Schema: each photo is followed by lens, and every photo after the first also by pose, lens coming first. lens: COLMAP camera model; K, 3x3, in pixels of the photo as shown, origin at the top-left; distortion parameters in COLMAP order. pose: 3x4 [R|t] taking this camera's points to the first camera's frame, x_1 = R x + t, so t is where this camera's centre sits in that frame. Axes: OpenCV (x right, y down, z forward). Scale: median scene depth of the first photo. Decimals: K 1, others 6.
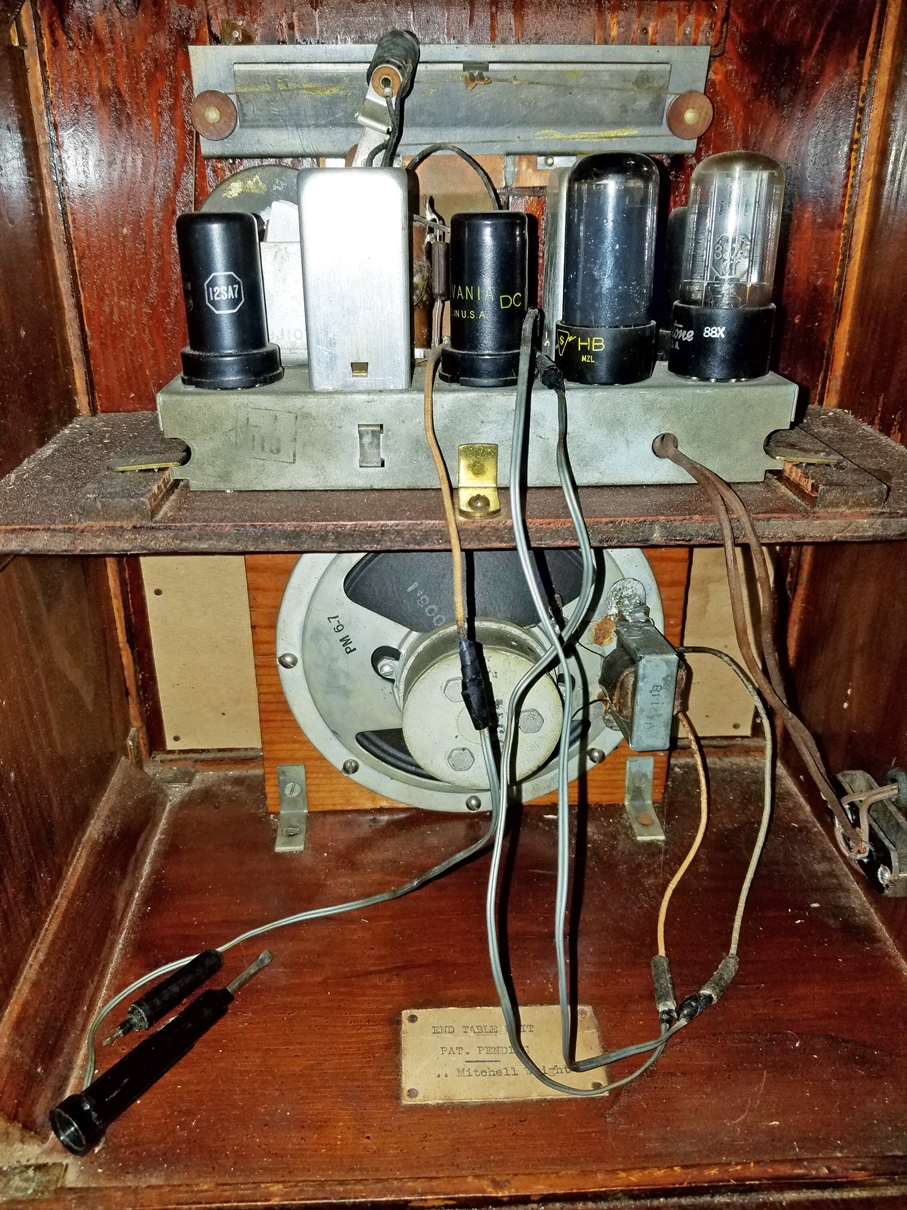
lens RADIAL K [[944.6, 0, 458.7], [0, 944.6, 604.2], [0, 0, 1]] dist [0.012867, -0.062468]
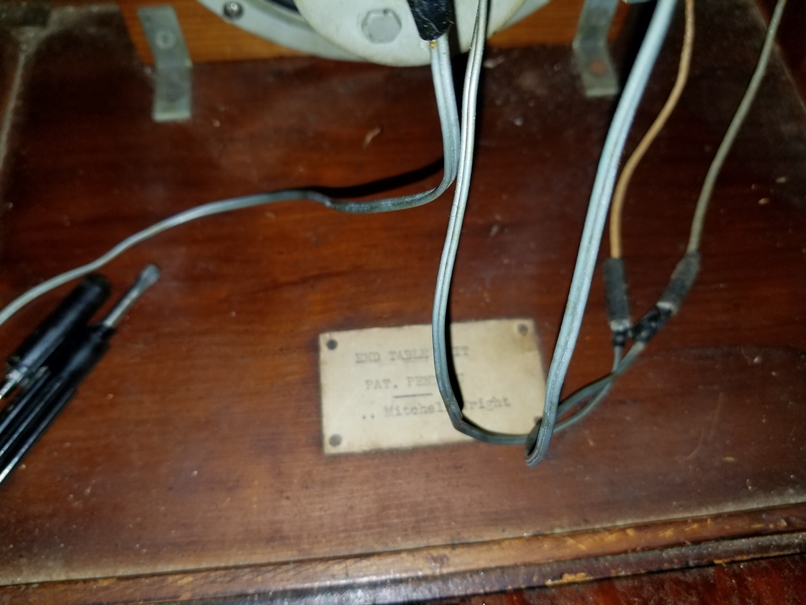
lens RADIAL K [[629.2, 0, 398.7], [0, 629.2, 299.7], [0, 0, 1]] dist [0.012867, -0.062468]
pose [[0.999064, -0.025506, 0.034926, -0.005334], [-0.003136, 0.762728, 0.646712, 0.025519], [-0.043134, -0.646216, 0.761935, 0.495218]]
